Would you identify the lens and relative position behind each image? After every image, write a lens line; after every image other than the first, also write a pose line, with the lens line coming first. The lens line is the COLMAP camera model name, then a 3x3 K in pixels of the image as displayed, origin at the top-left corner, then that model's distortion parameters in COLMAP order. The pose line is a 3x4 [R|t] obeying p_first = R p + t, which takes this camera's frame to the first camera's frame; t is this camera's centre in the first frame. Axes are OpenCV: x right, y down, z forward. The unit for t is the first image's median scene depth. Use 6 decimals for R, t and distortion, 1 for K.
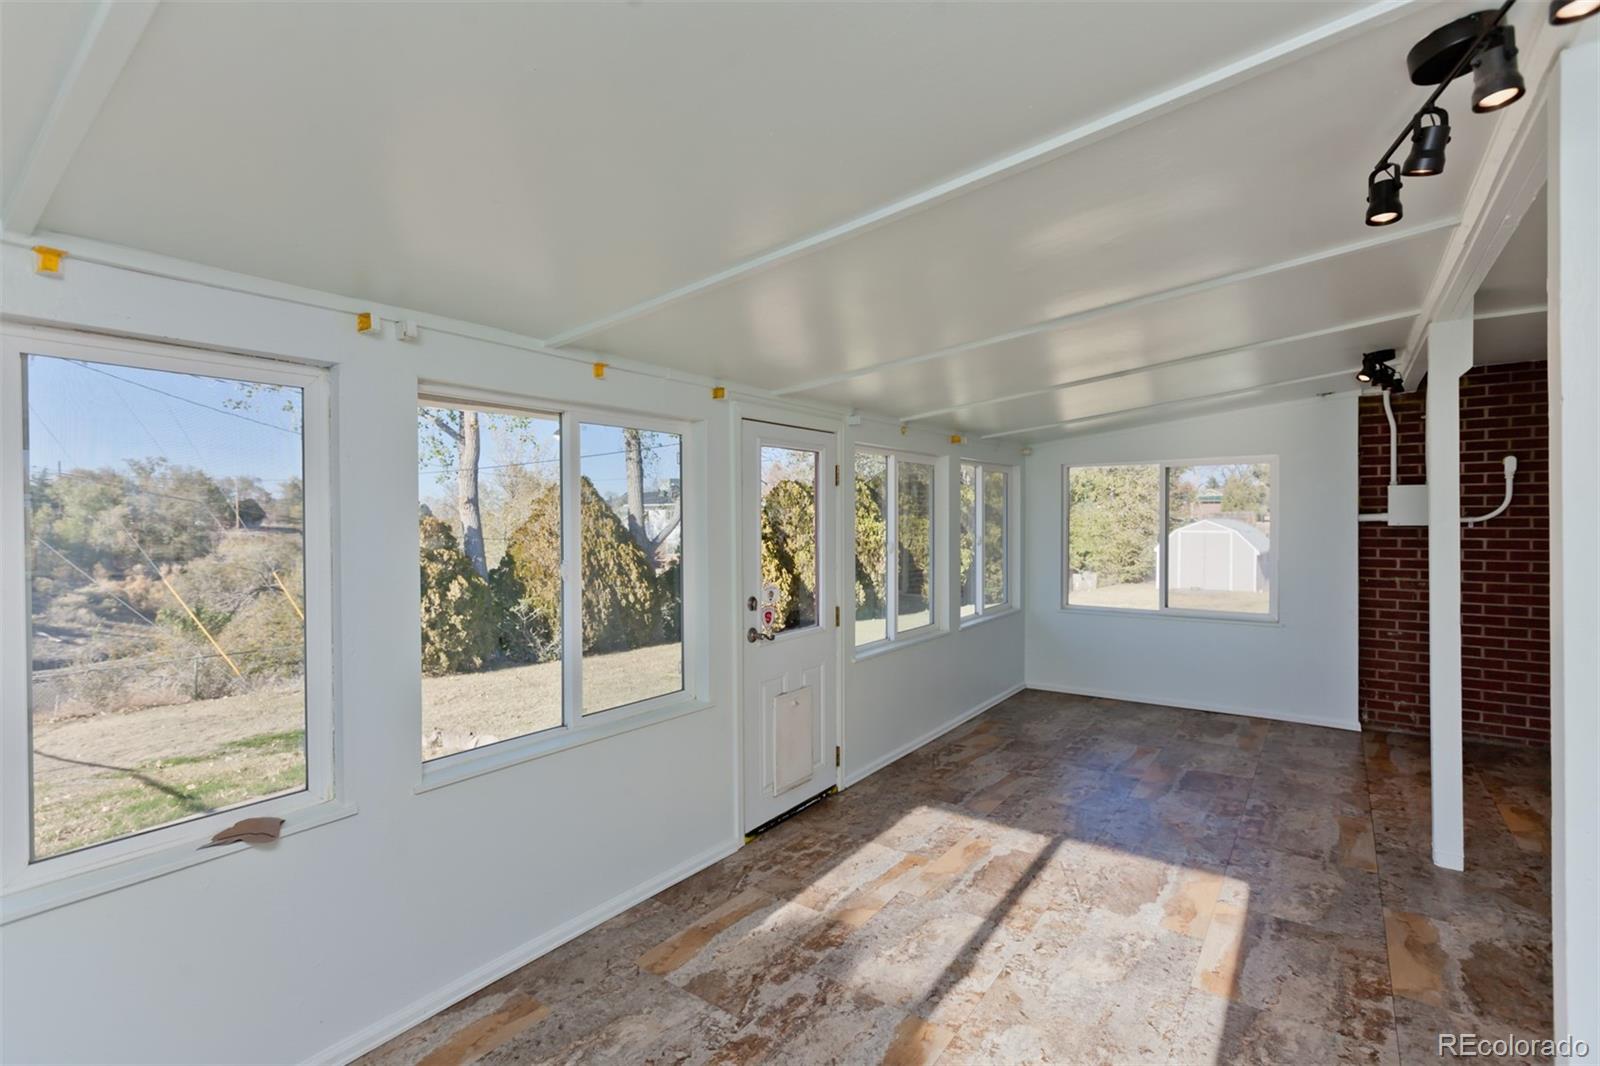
lens RADIAL K [[749.0, 0, 798.7], [0, 749.0, 532.3], [0, 0, 1]] dist [0.005438, 0.000748]
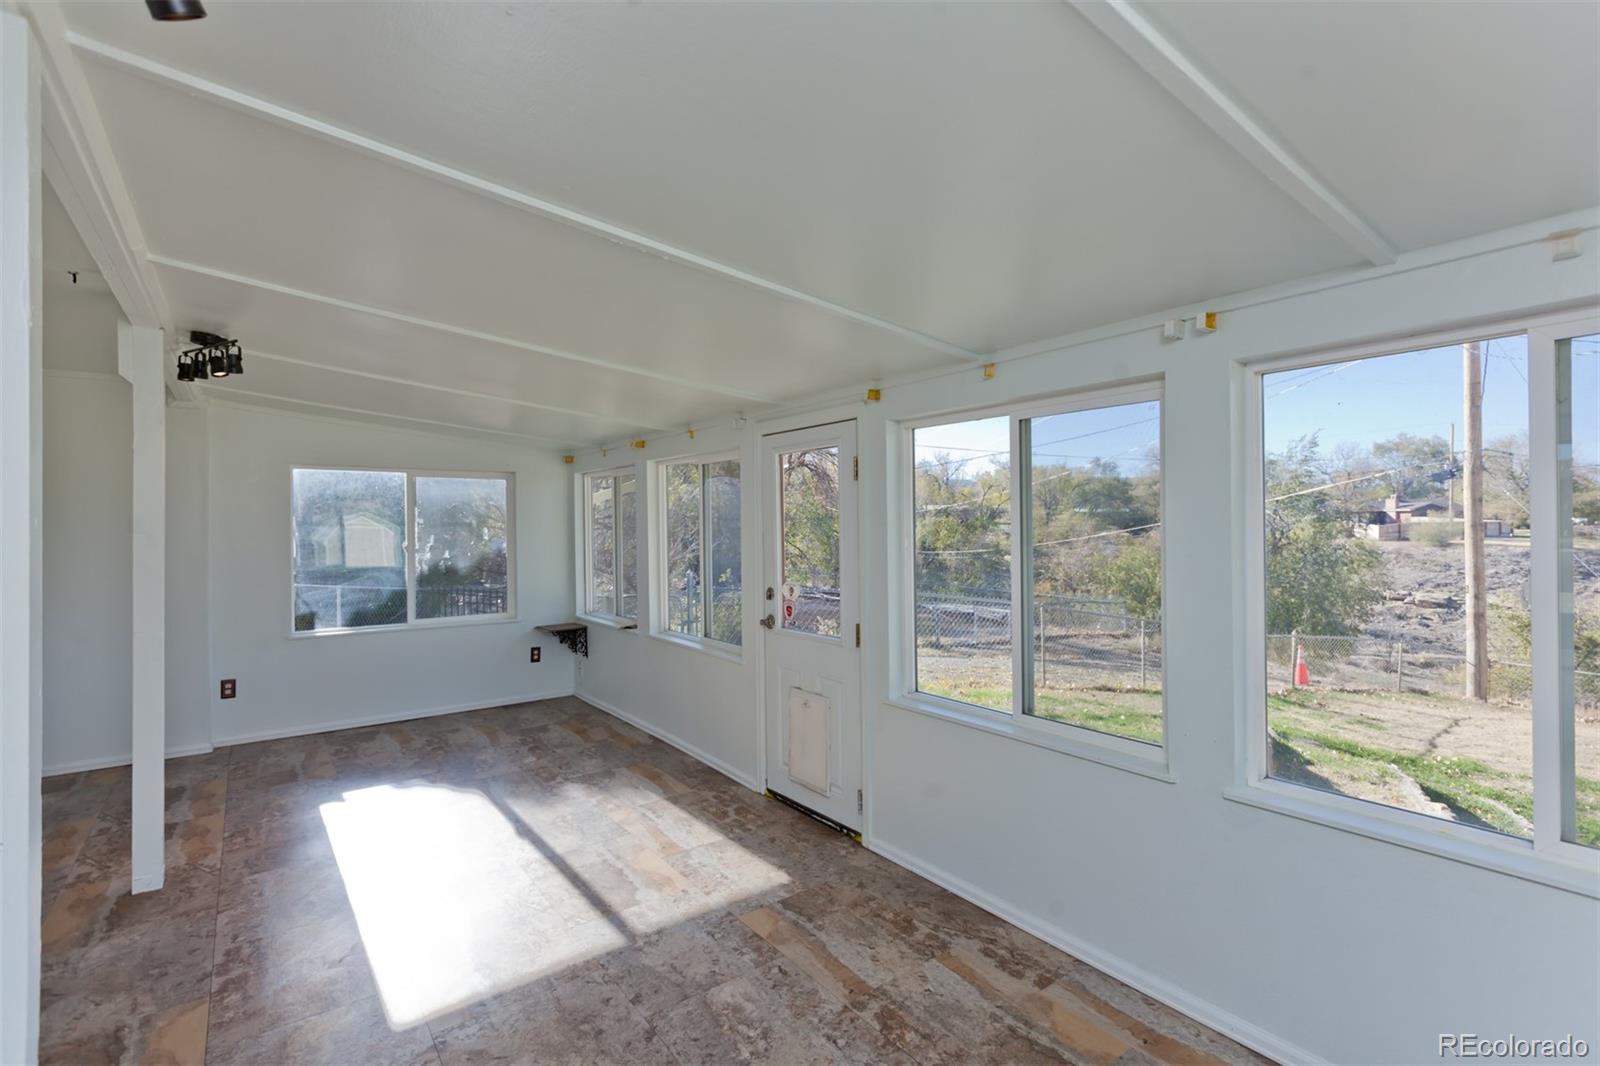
lens RADIAL K [[749.0, 0, 798.8], [0, 749.0, 524.0], [0, 0, 1]] dist [0.005438, 0.000748]
pose [[-0.316639, 0.003324, -0.948540, 1.004858], [-0.009497, 0.999933, 0.006674, -0.018778], [0.948499, 0.011121, -0.316586, 1.385000]]
